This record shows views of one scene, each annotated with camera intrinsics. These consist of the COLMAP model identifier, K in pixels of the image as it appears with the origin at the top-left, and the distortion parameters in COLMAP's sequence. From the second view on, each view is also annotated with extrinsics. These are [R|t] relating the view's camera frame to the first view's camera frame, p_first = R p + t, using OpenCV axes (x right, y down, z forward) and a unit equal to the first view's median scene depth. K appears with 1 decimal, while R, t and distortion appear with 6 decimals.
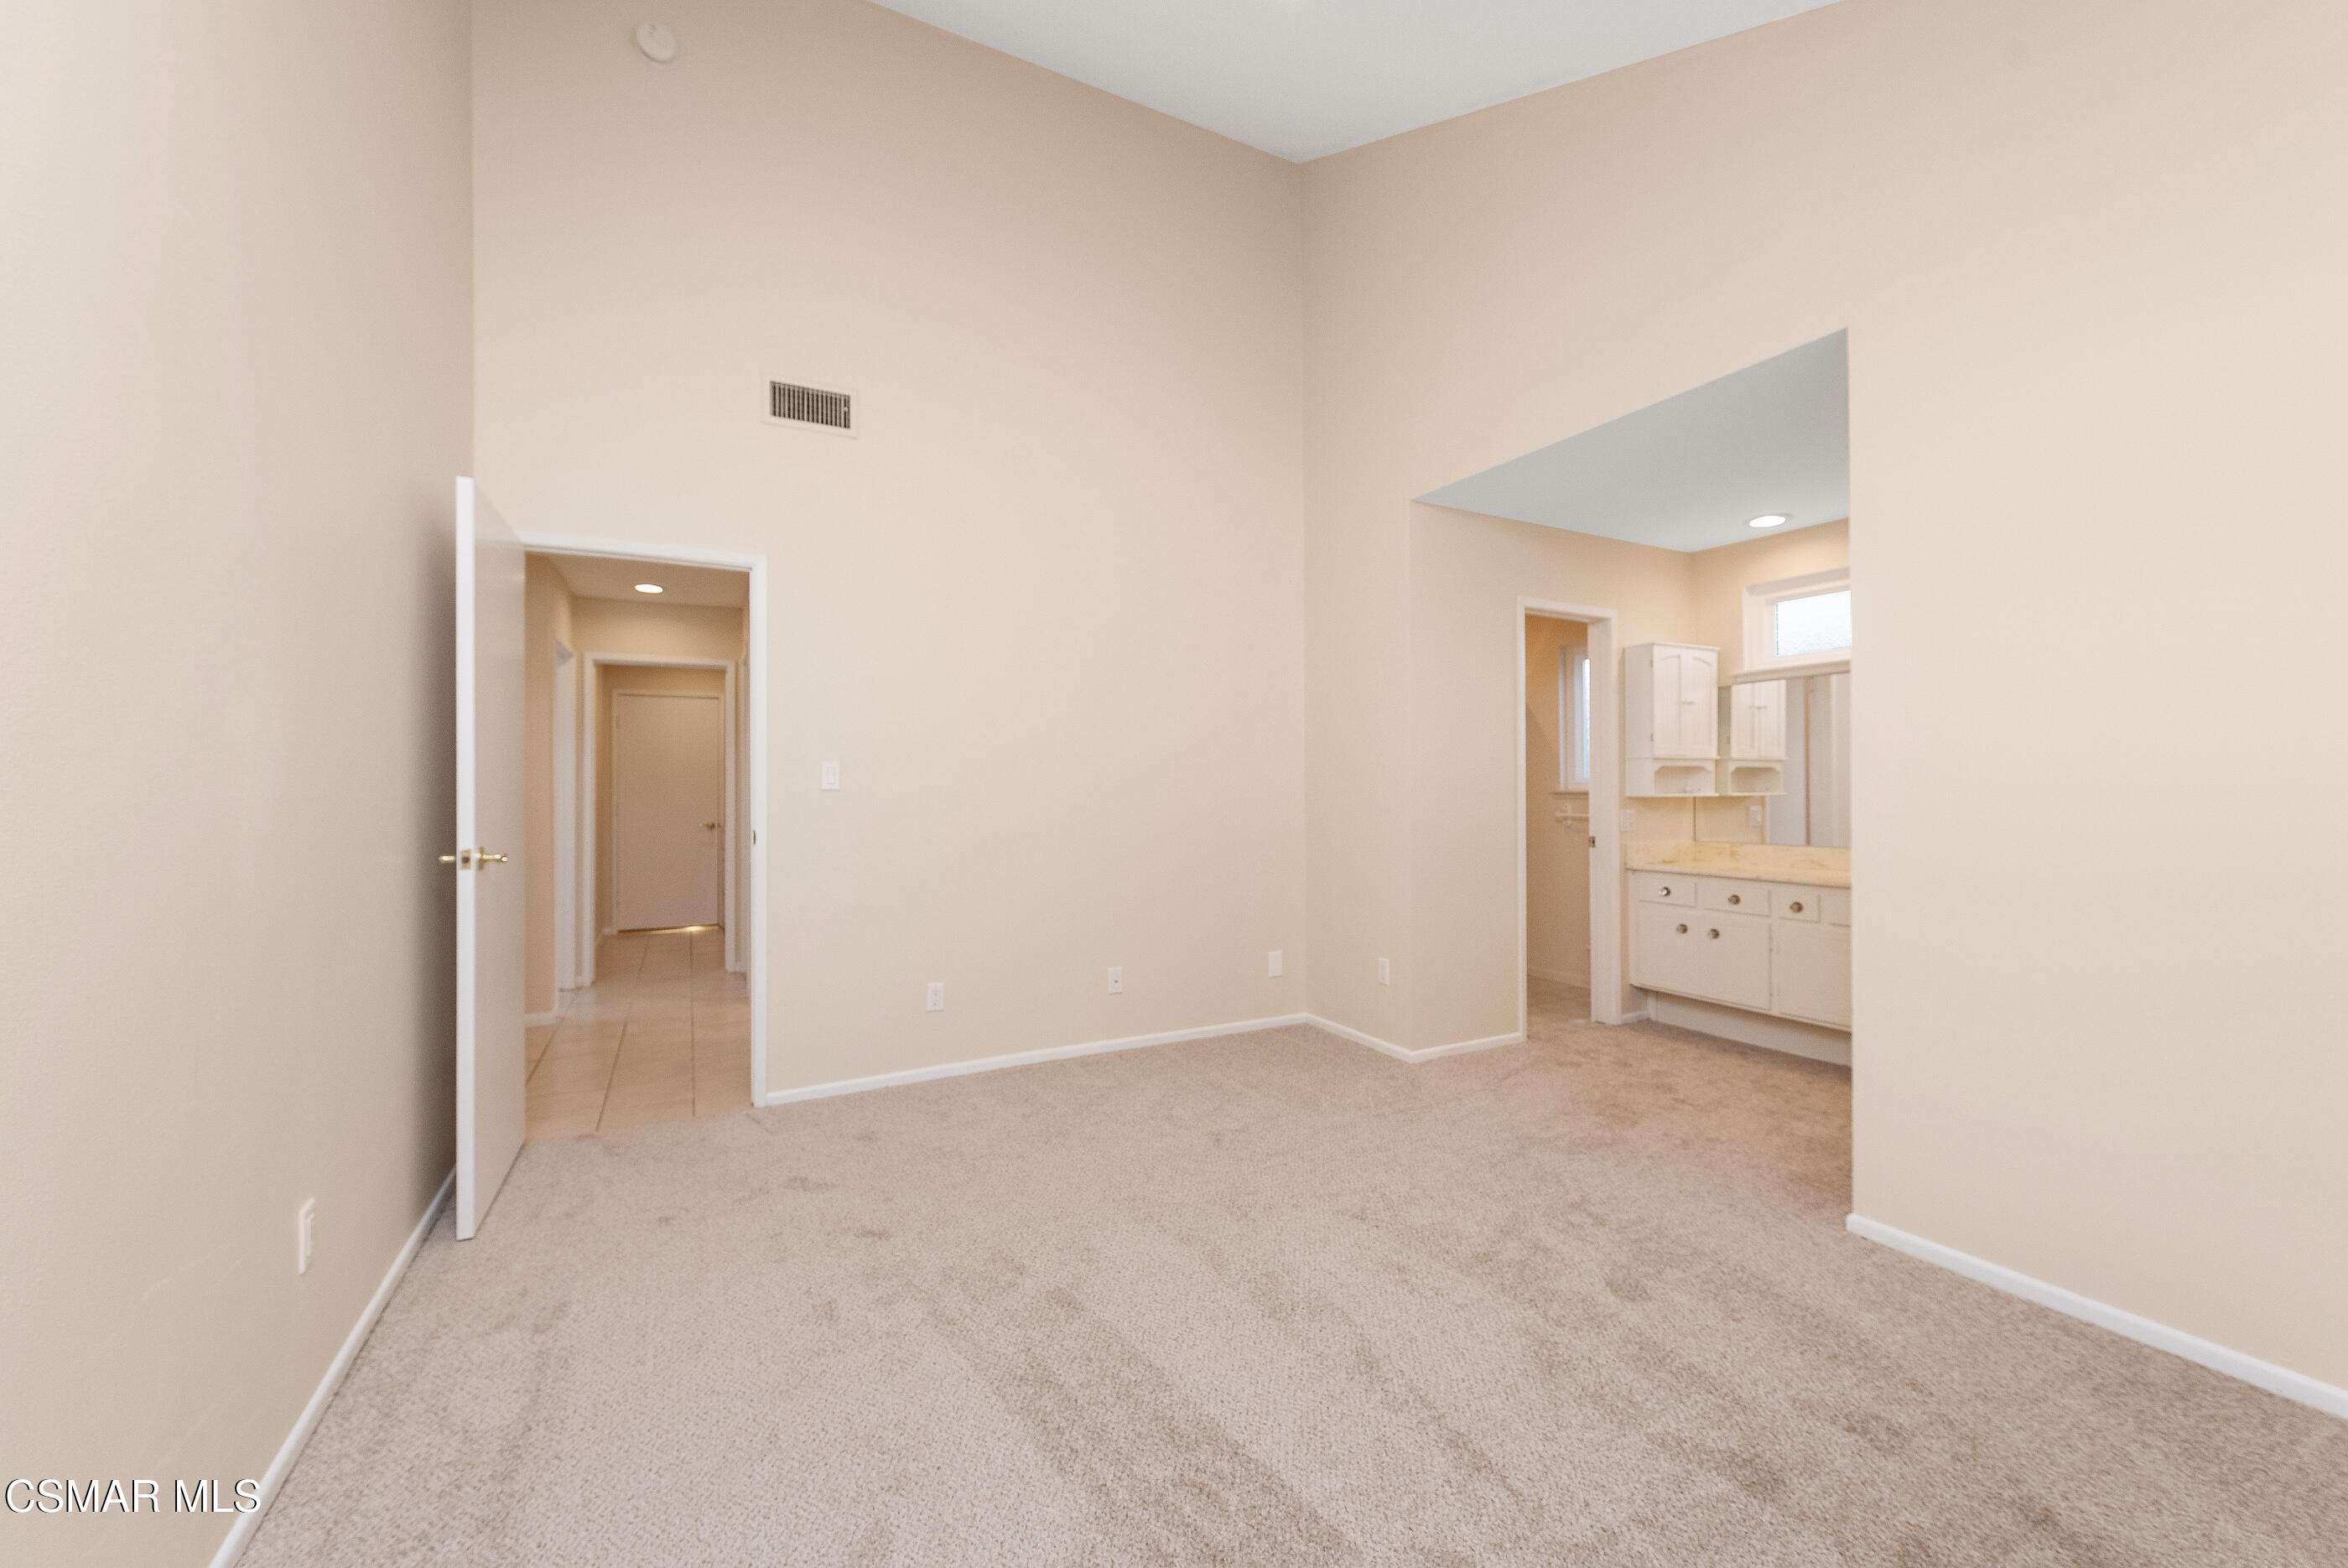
lens RADIAL K [[923.9, 0, 1180.0], [0, 923.9, 775.5], [0, 0, 1]] dist [0.002857, -0.000341]
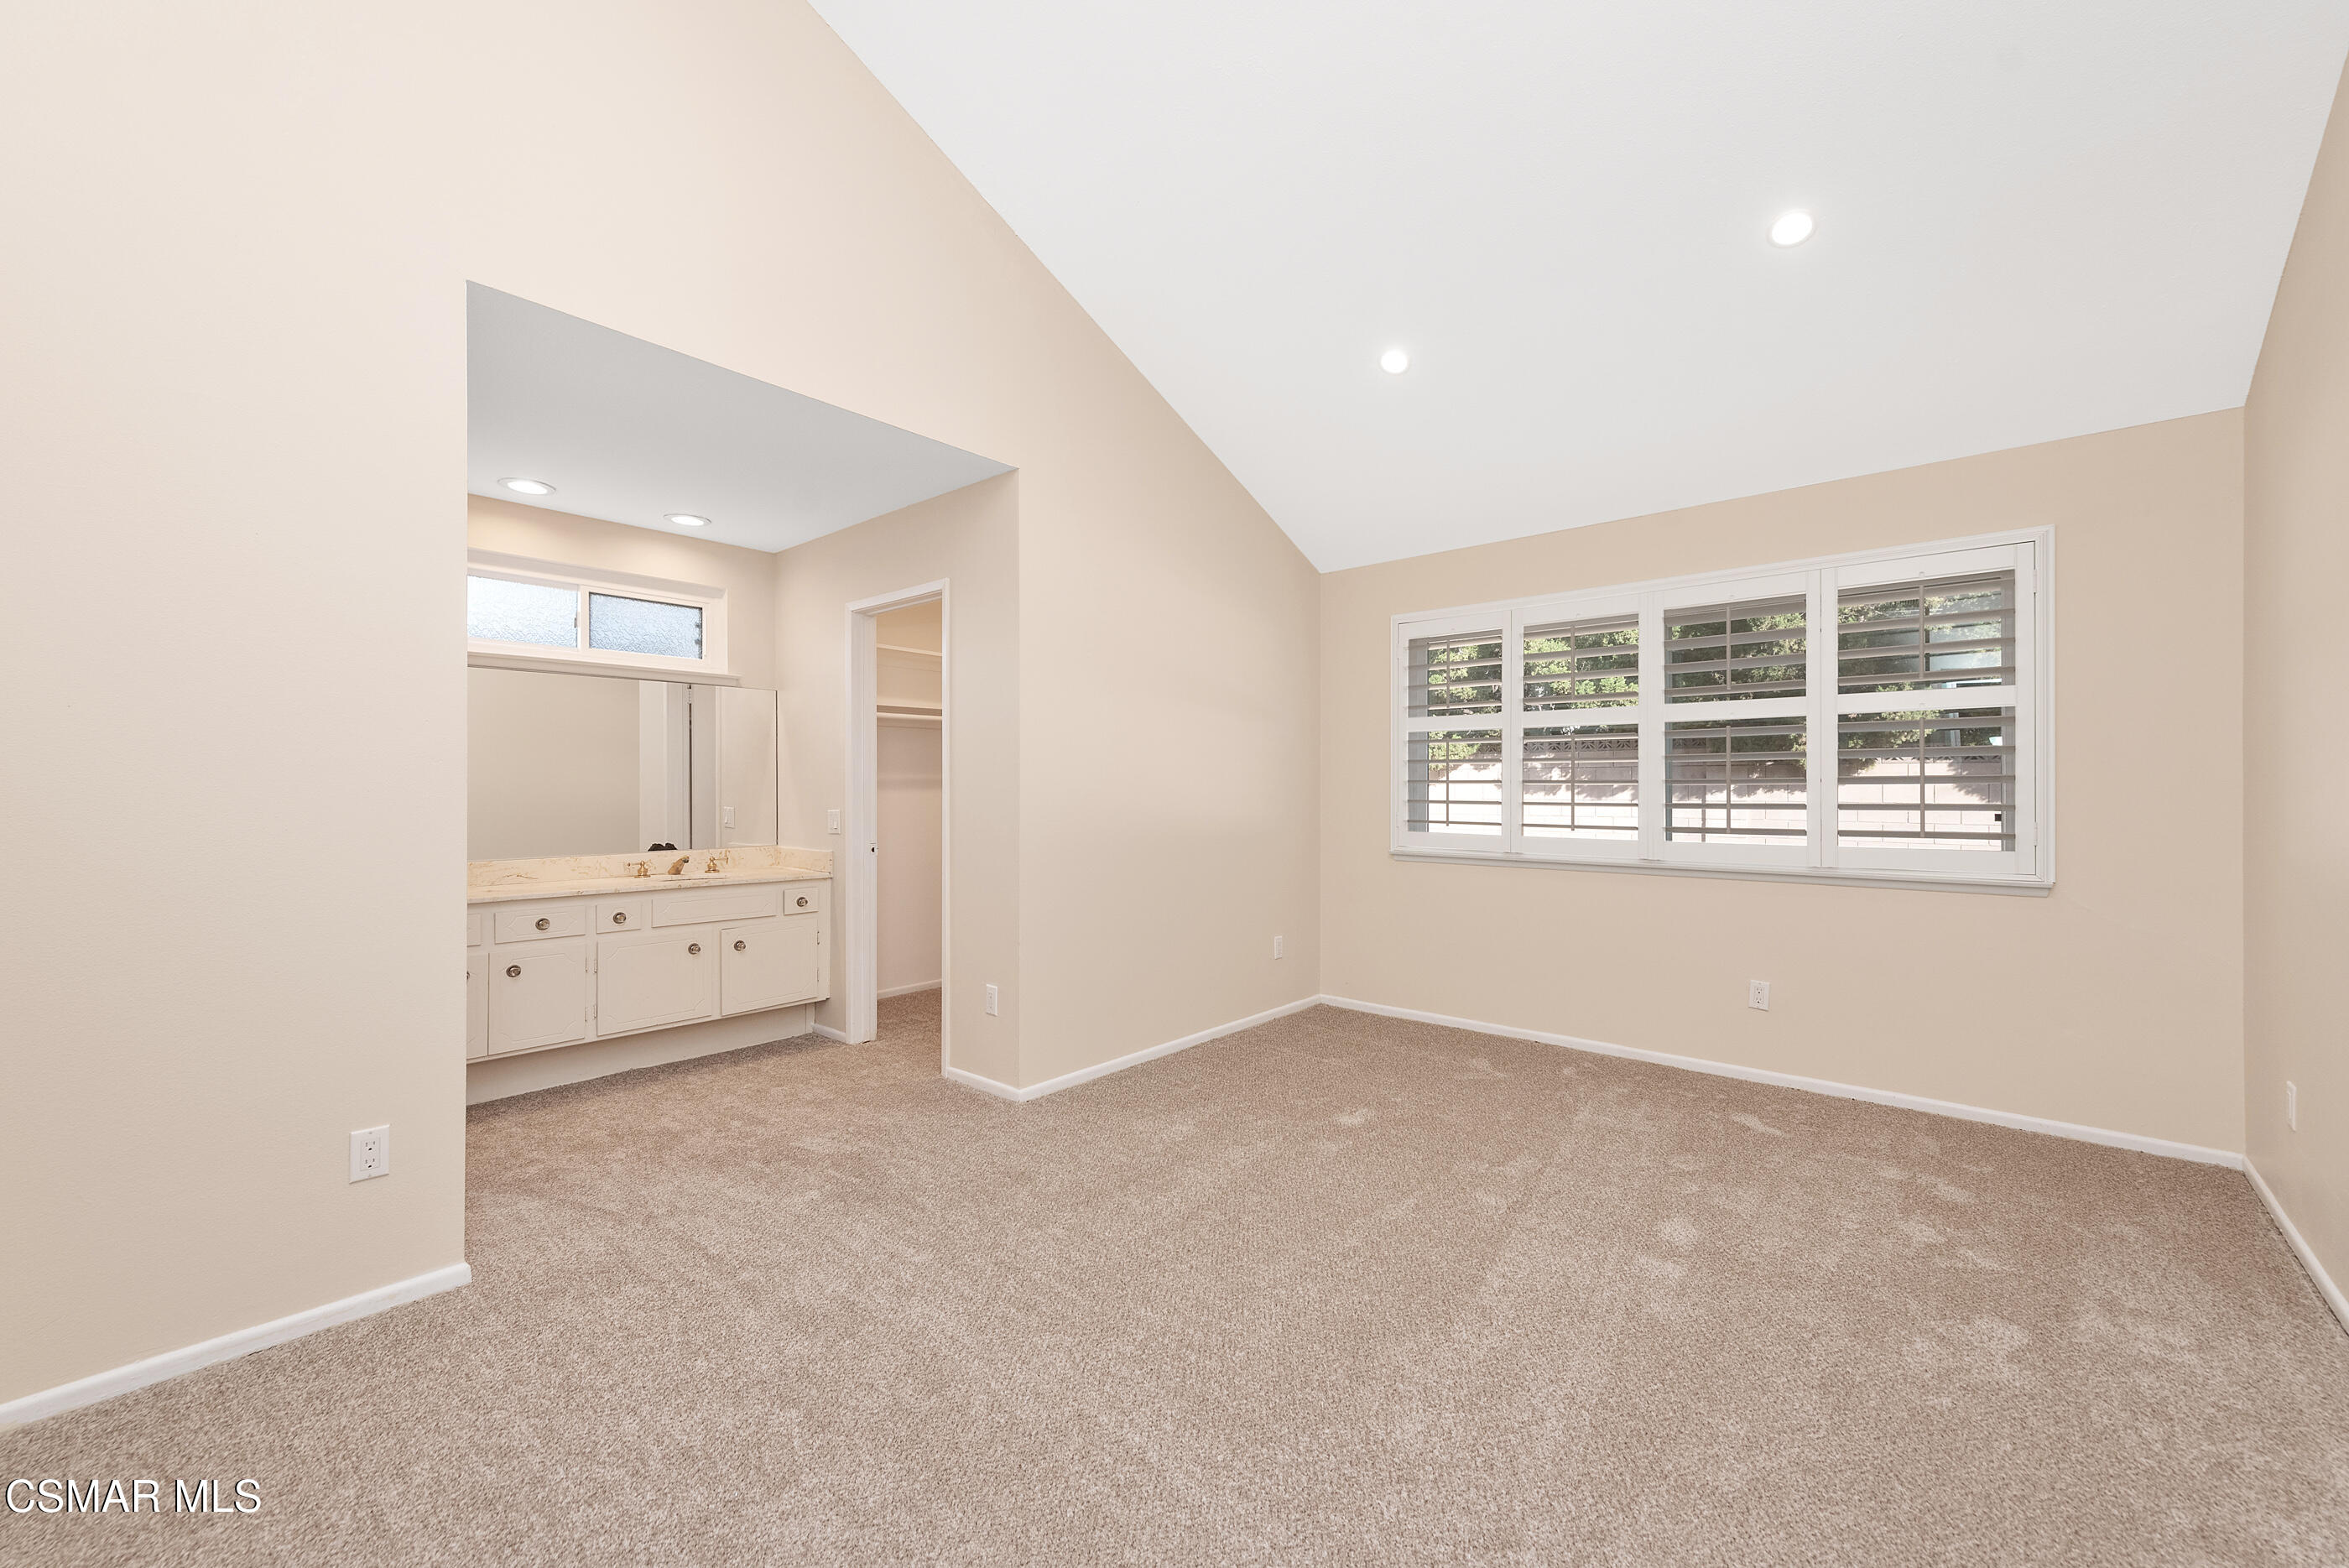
lens RADIAL K [[928.6, 0, 1181.4], [0, 928.6, 788.7], [0, 0, 1]] dist [0.019907, -0.007706]
pose [[-0.353255, 0.001388, 0.935526, -0.378654], [-0.008617, 0.999952, -0.004738, 0.007405], [-0.935487, -0.009736, -0.353226, 0.687438]]
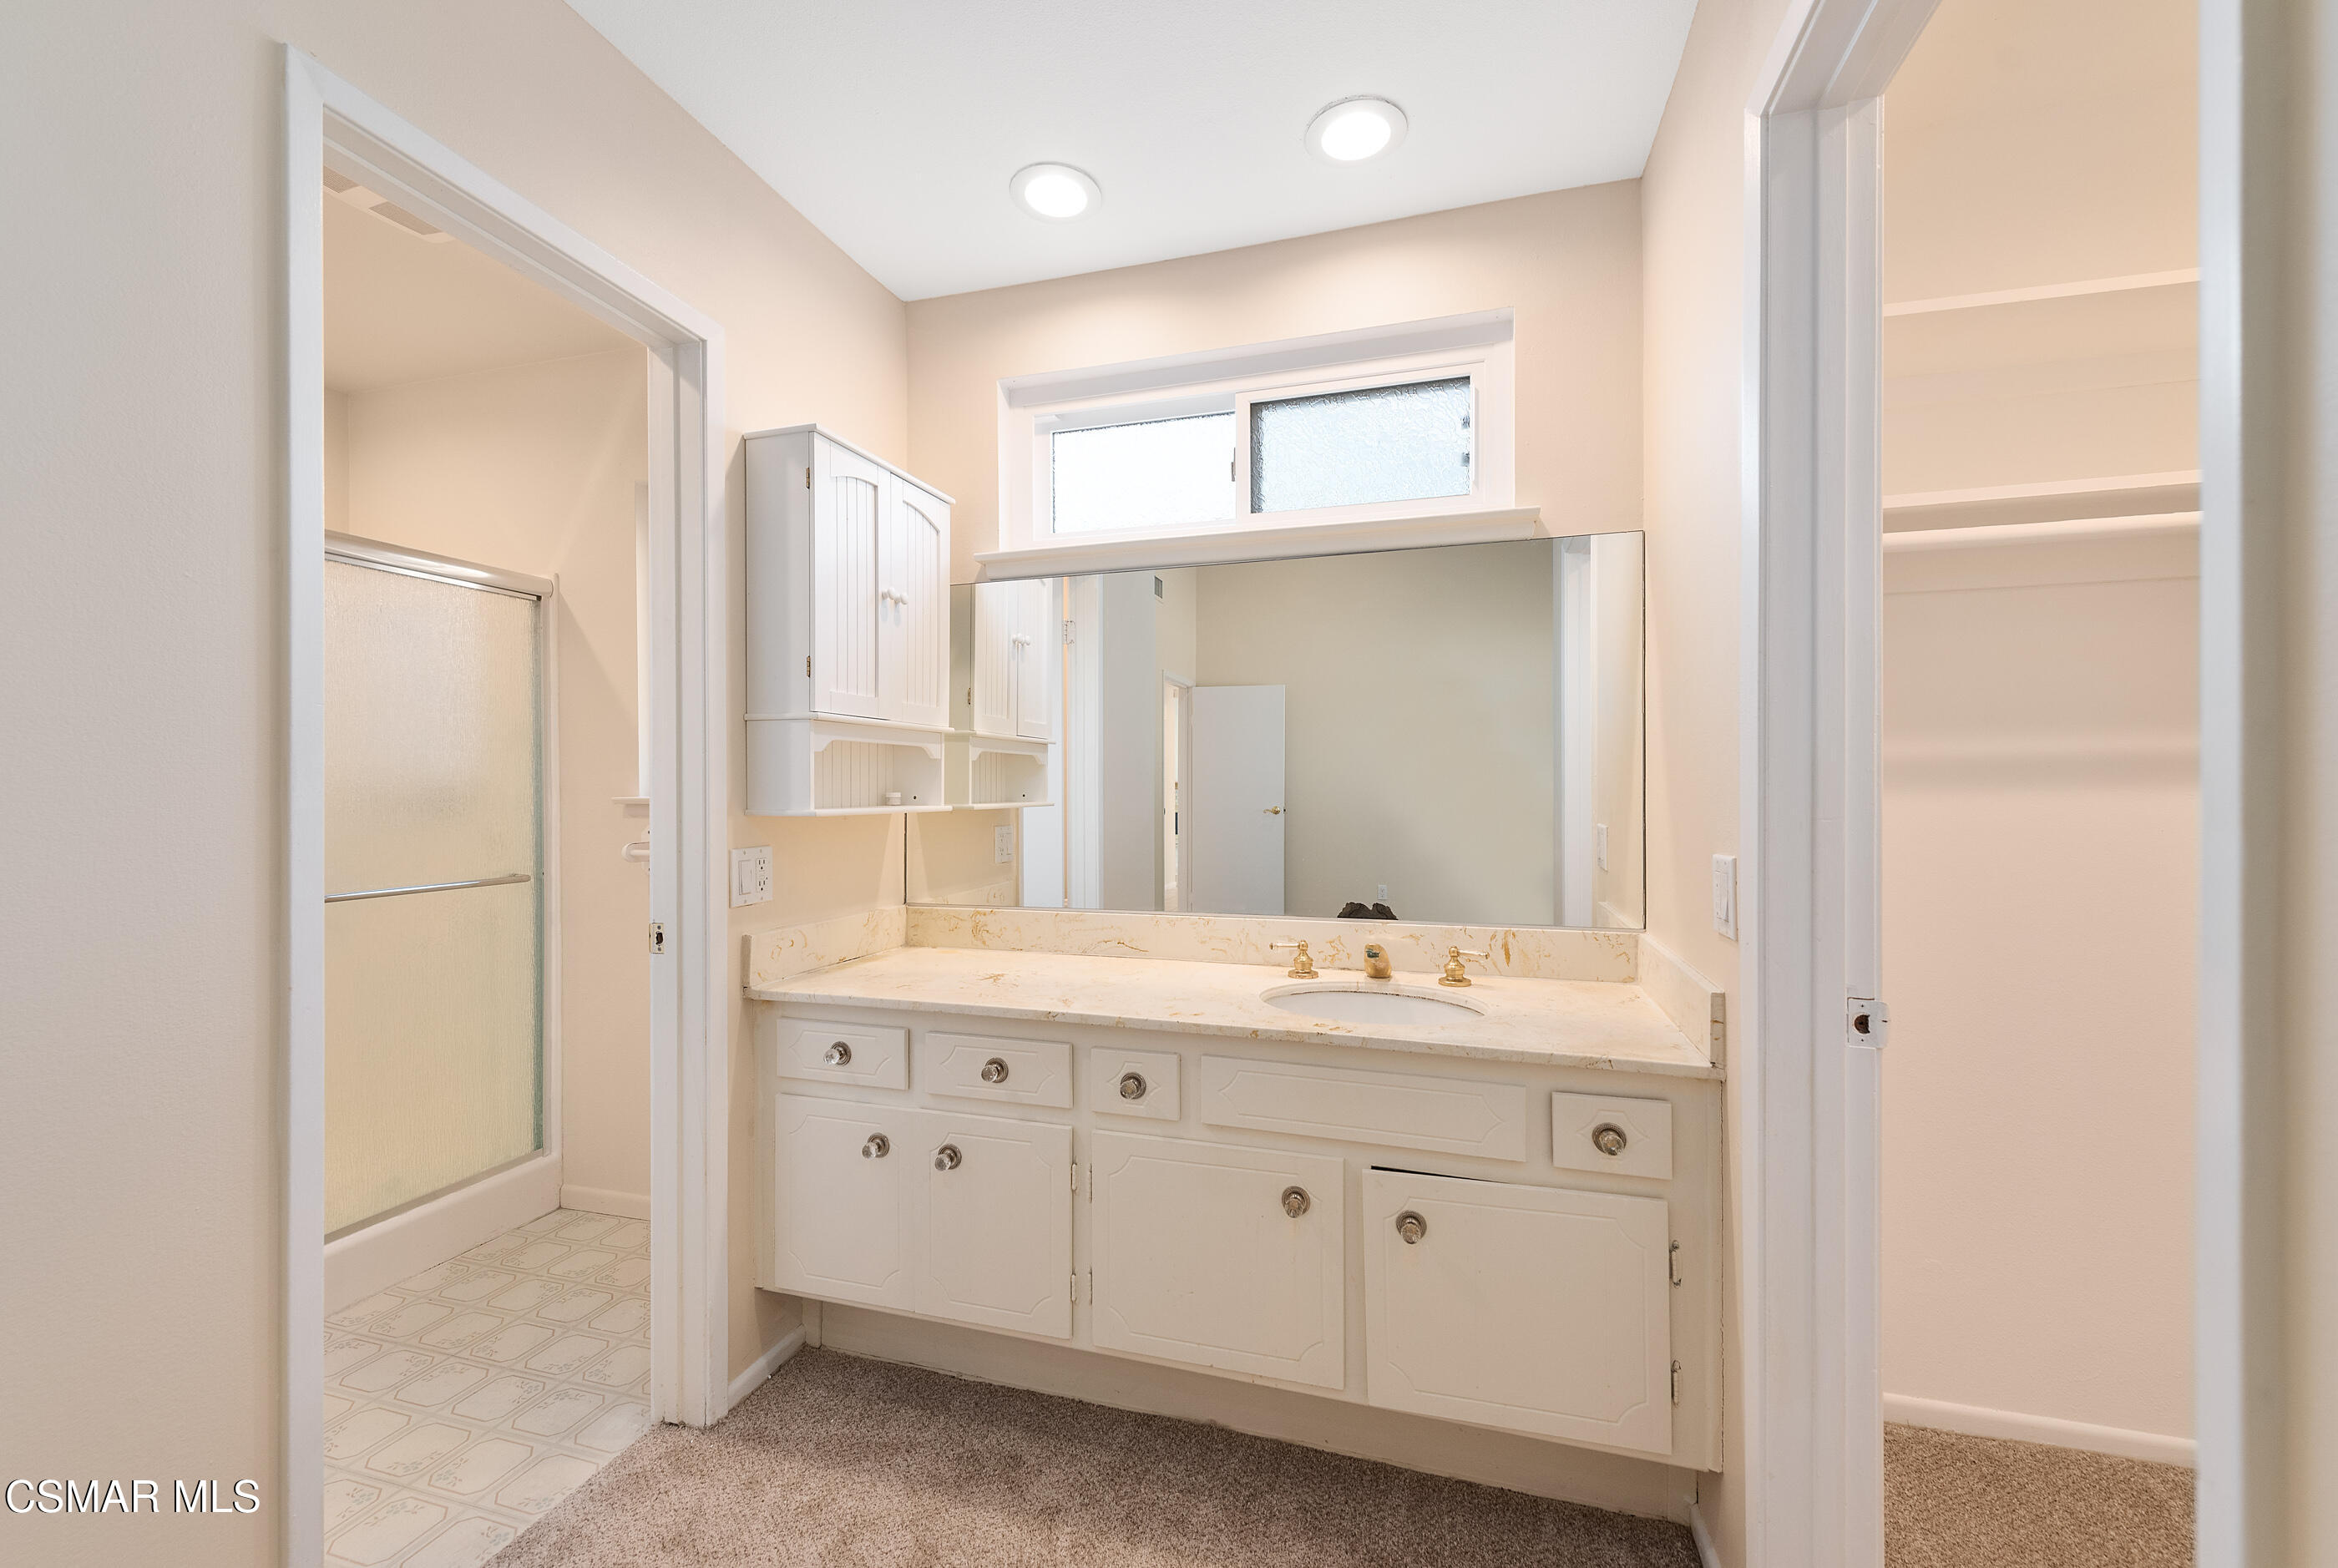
lens RADIAL K [[913.4, 0, 1175.1], [0, 913.4, 794.3], [0, 0, 1]] dist [0.016851, -0.000019]
pose [[0.699684, 0.000234, 0.714452, 0.336055], [-0.007966, 0.999940, 0.007473, 0.009107], [-0.714408, -0.010920, 0.699644, 0.606360]]
